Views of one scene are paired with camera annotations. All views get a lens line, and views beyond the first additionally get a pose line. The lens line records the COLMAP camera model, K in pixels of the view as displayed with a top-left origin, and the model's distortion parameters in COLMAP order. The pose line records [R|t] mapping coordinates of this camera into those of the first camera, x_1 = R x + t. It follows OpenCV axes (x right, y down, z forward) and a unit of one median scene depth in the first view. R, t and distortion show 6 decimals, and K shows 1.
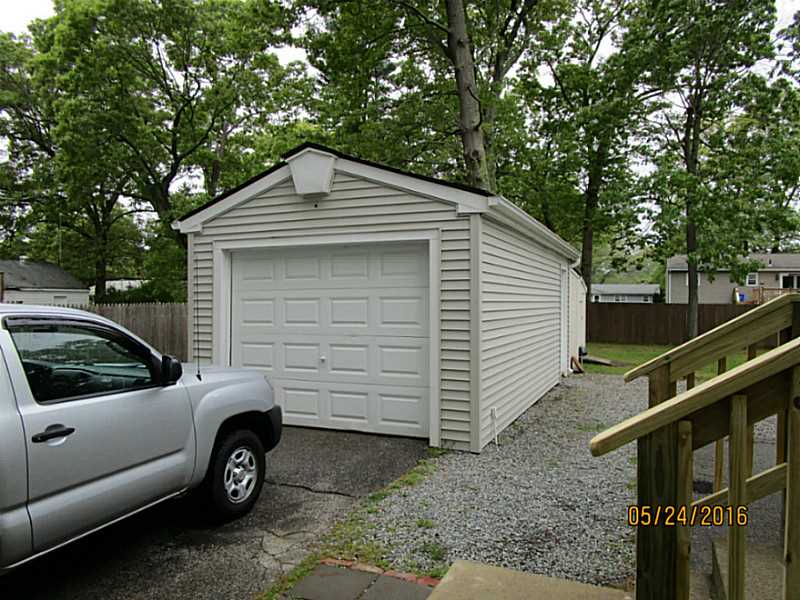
lens RADIAL K [[568.7, 0, 400.0], [0, 568.7, 300.0], [0, 0, 1]] dist [-0.030813, 0.003624]
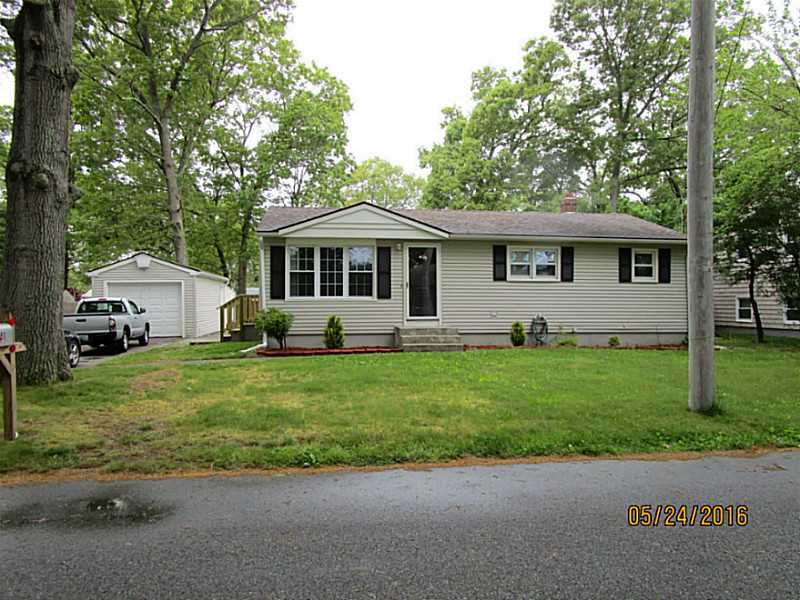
lens RADIAL K [[568.7, 0, 400.0], [0, 568.7, 300.0], [0, 0, 1]] dist [-0.030813, 0.003624]
pose [[0.848147, -0.012690, 0.529609, -0.643930], [0.016684, 0.999857, -0.002762, 0.043159], [-0.529498, 0.011178, 0.848237, -2.670559]]
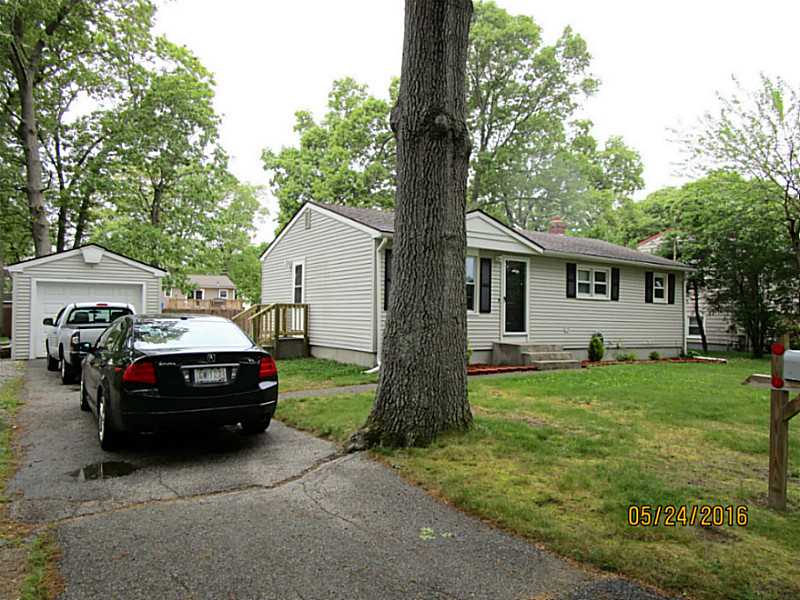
lens RADIAL K [[568.7, 0, 400.0], [0, 568.7, 300.0], [0, 0, 1]] dist [-0.030813, 0.003624]
pose [[0.539827, 0.019720, 0.841545, -1.517694], [-0.005394, 0.999786, -0.019968, 0.024690], [-0.841759, 0.006240, 0.539818, -1.523770]]
